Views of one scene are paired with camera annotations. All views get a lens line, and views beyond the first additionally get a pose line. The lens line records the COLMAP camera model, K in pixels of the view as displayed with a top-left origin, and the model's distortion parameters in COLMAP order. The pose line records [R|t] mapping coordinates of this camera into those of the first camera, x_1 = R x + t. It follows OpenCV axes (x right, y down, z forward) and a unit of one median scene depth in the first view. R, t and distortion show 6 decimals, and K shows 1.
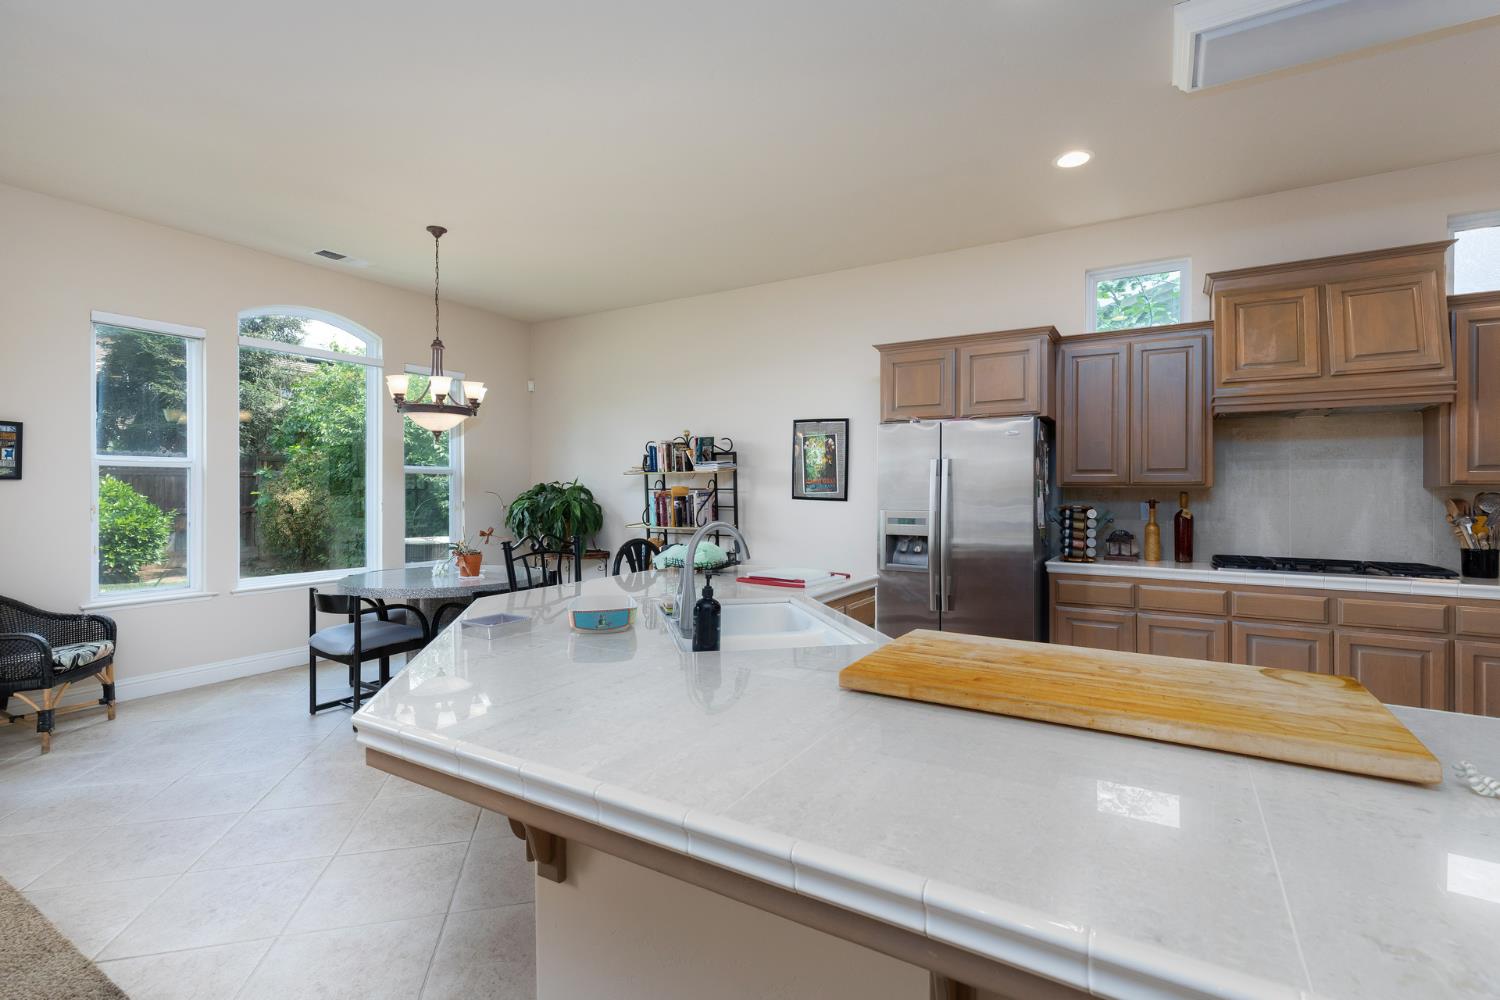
lens RADIAL K [[701.2, 0, 749.2], [0, 701.2, 486.1], [0, 0, 1]] dist [0.001701, 0.002733]
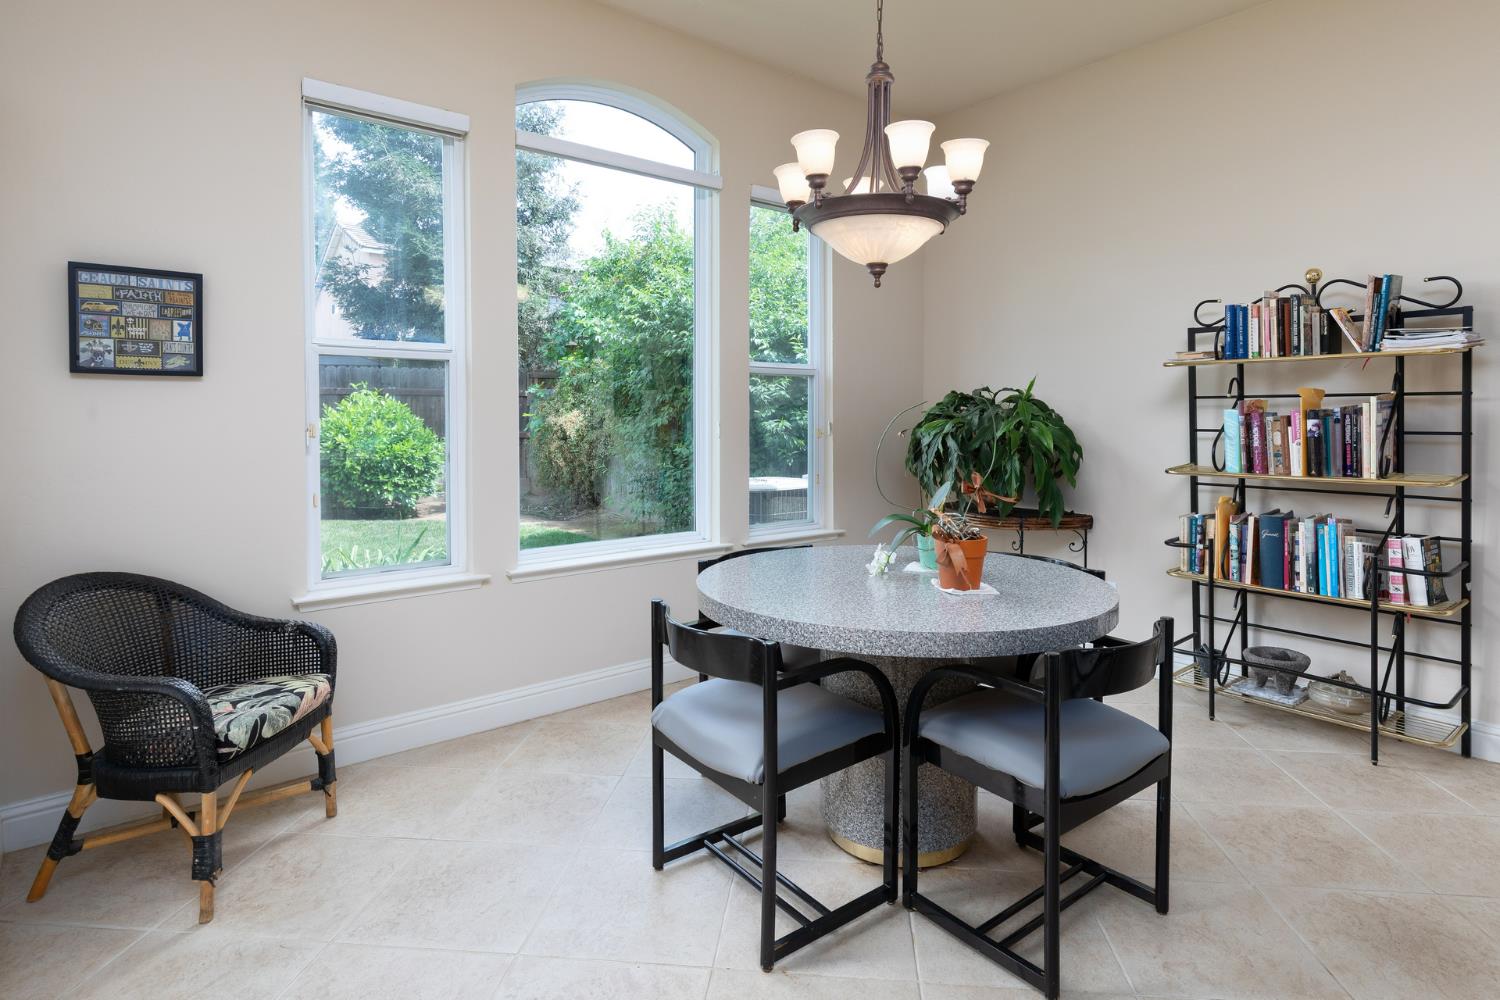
lens RADIAL K [[863.9, 0, 722.1], [0, 863.9, 420.7], [0, 0, 1]] dist [-0.002178, -0.003198]
pose [[0.926447, -0.000668, -0.376424, -0.303241], [0.005550, 0.999914, 0.011885, 0.016037], [0.376383, -0.013100, 0.926371, 0.404456]]
